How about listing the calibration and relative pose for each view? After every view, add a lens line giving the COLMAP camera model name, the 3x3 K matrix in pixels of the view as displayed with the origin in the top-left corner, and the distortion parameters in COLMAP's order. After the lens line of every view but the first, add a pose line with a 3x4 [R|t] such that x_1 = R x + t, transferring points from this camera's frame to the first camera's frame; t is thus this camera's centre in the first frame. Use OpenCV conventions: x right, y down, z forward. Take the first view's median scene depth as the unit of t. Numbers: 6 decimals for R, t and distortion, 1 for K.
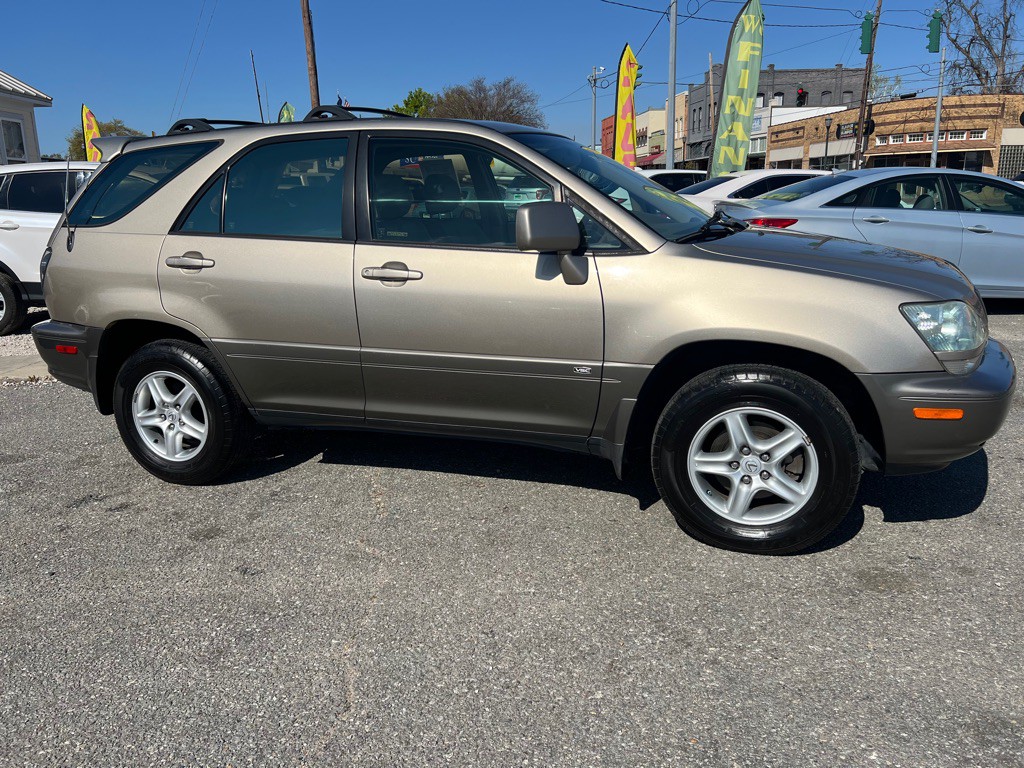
lens RADIAL K [[771.7, 0, 509.5], [0, 771.7, 384.3], [0, 0, 1]] dist [0.051772, -0.055695]
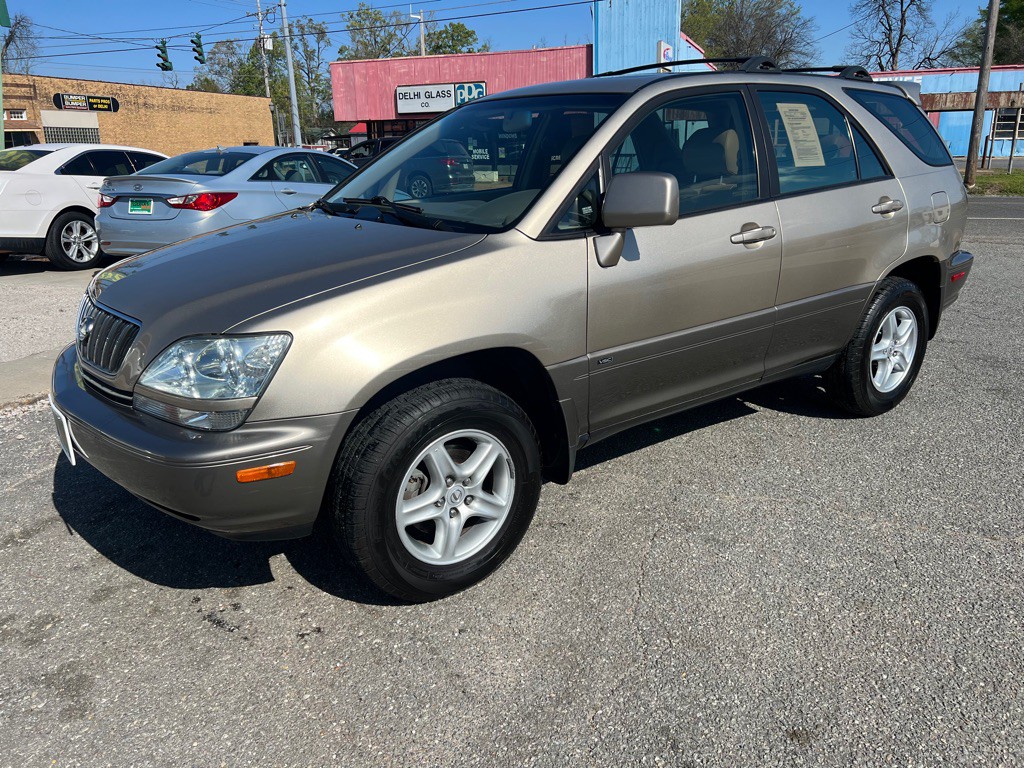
lens RADIAL K [[771.7, 0, 508.8], [0, 771.7, 376.1], [0, 0, 1]] dist [0.051772, -0.055695]
pose [[0.420458, -0.234116, 0.876587, -0.958025], [0.224205, 0.962983, 0.149650, -0.142995], [-0.879174, 0.133613, 0.457384, 0.645522]]
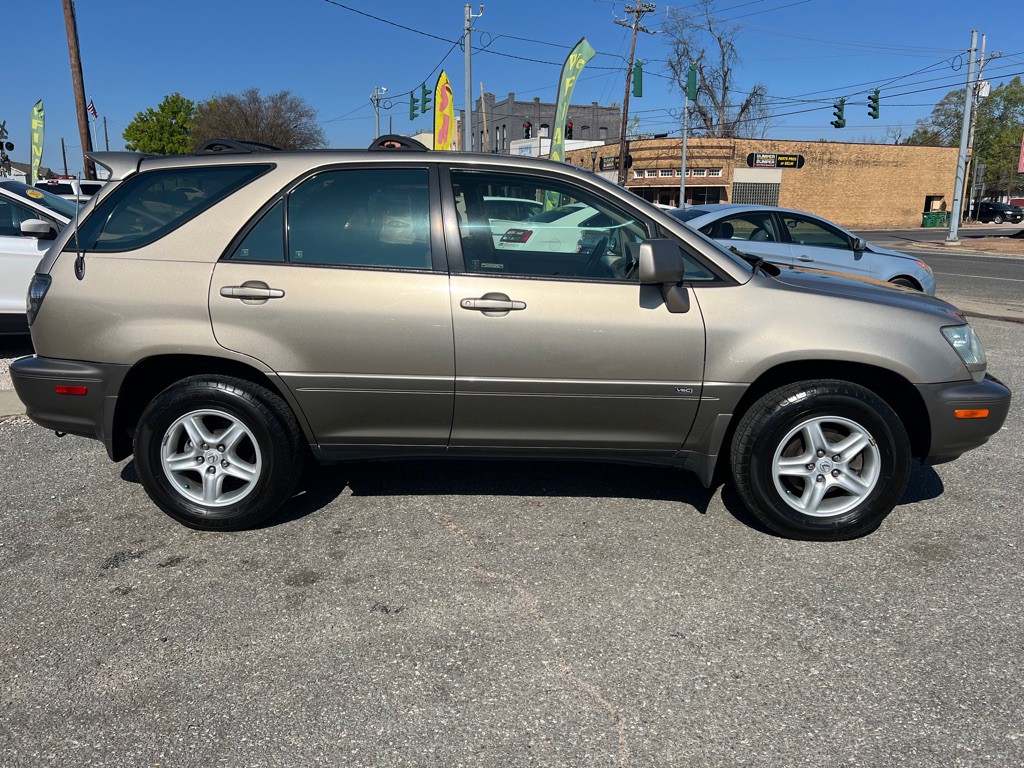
lens RADIAL K [[771.7, 0, 519.1], [0, 771.7, 388.3], [0, 0, 1]] dist [0.051772, -0.055695]
pose [[0.953874, -0.038880, 0.297679, -0.356807], [0.044401, 0.998944, -0.011805, -0.014318], [-0.296905, 0.024477, 0.954593, 0.009838]]
